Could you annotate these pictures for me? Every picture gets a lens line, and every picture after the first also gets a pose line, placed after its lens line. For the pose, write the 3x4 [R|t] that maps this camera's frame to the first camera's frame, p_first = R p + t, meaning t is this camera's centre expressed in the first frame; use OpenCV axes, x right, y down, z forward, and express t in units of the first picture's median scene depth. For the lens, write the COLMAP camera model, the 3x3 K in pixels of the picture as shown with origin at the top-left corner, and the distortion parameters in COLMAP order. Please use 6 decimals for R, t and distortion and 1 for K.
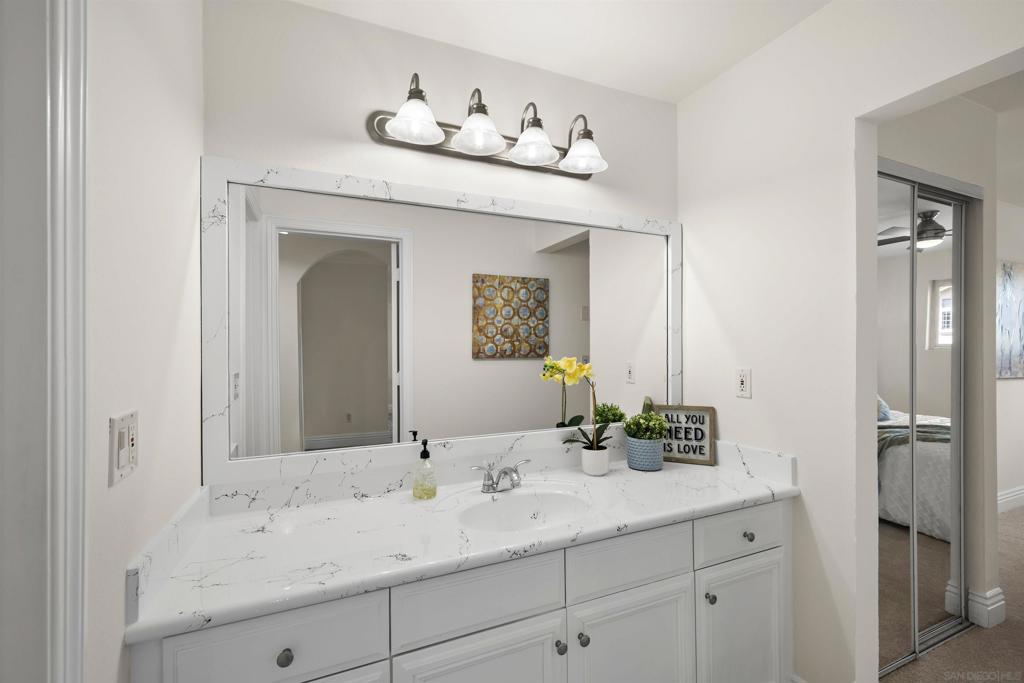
lens RADIAL K [[440.9, 0, 512.0], [0, 440.9, 341.5], [0, 0, 1]] dist [0.001559, 0.000194]
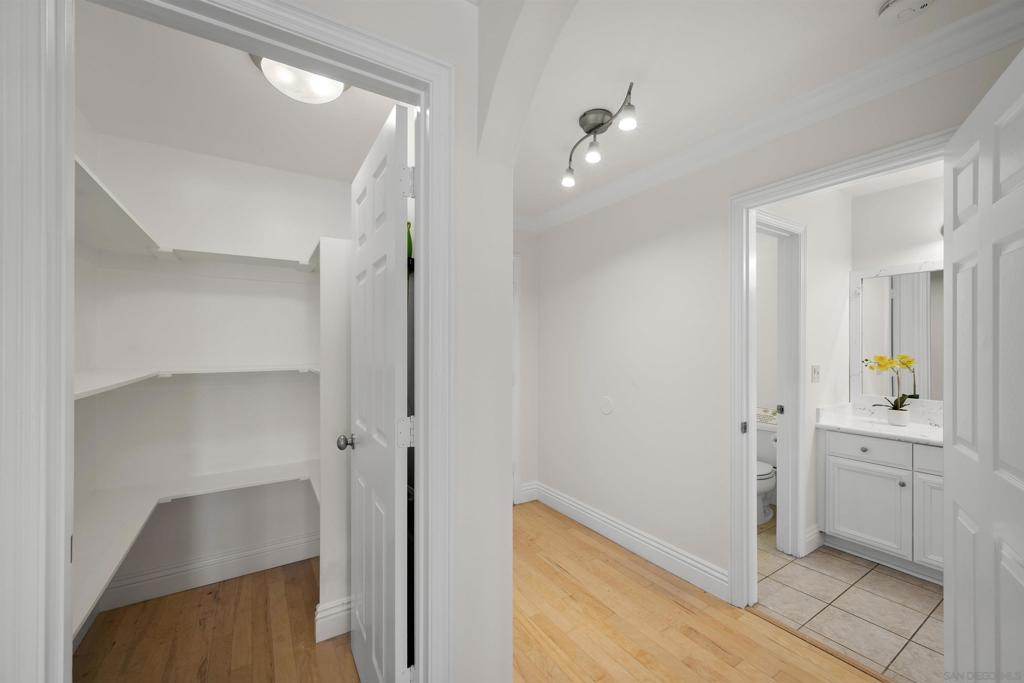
lens RADIAL K [[407.6, 0, 510.6], [0, 407.6, 344.5], [0, 0, 1]] dist [0.000934, 0.000172]
pose [[0.139293, 0.002523, -0.990248, 2.095899], [0.001404, 0.999995, 0.002745, -0.018597], [0.990250, -0.001773, 0.139289, -1.958577]]
